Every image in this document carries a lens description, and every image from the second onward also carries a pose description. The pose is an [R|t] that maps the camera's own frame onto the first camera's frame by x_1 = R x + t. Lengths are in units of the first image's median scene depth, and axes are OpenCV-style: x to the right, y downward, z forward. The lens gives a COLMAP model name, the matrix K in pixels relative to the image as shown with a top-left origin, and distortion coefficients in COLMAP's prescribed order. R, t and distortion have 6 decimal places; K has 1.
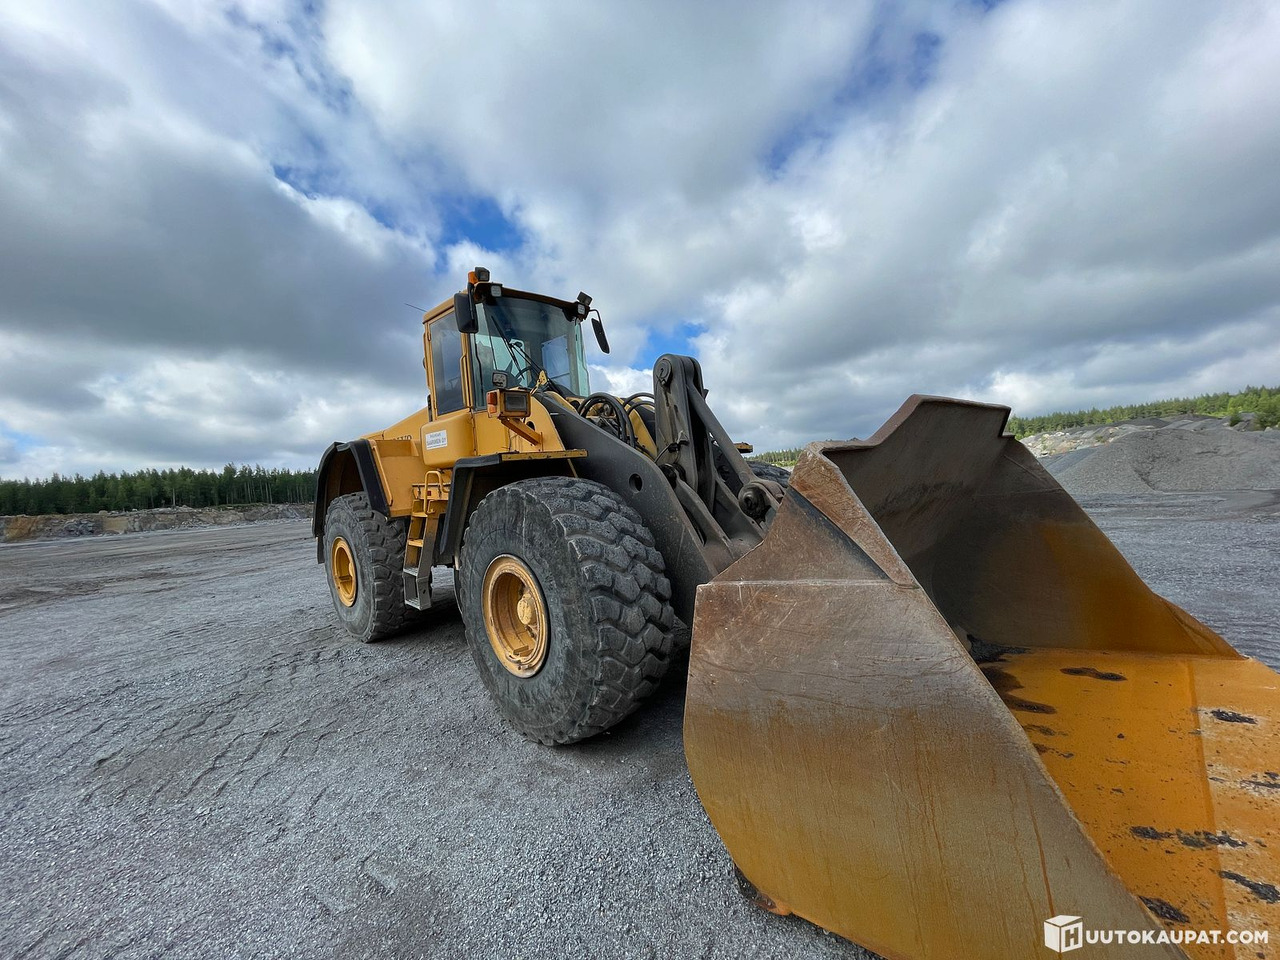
lens RADIAL K [[513.7, 0, 643.7], [0, 513.7, 476.9], [0, 0, 1]] dist [-0.004029, -0.000141]
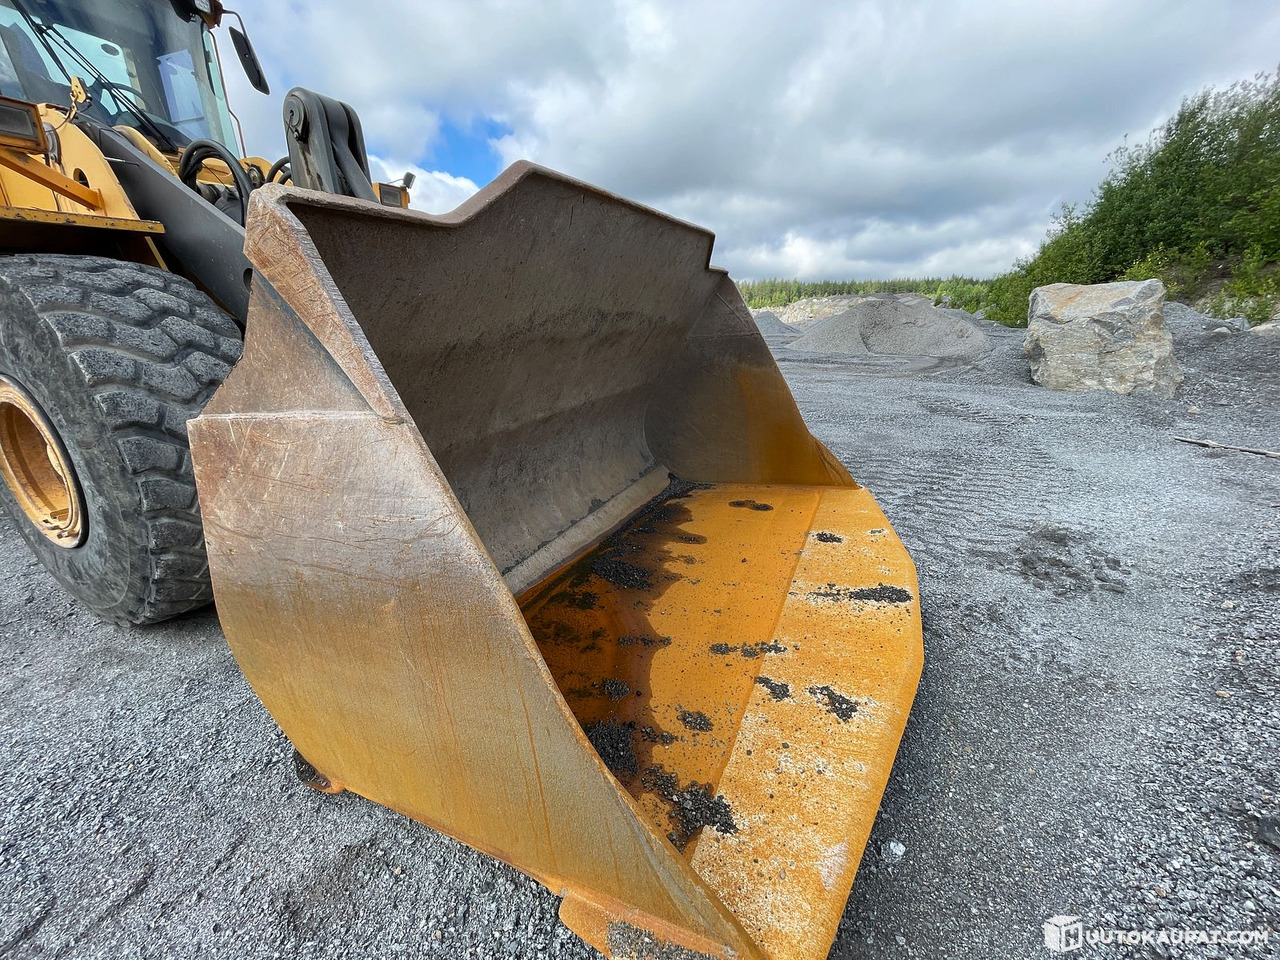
lens RADIAL K [[513.7, 0, 643.7], [0, 513.7, 476.9], [0, 0, 1]] dist [-0.004029, -0.000141]
pose [[0.932684, -0.028603, 0.359558, 0.290316], [-0.080267, 0.955395, 0.284213, 0.031478], [-0.351650, -0.293942, 0.888786, 0.123783]]
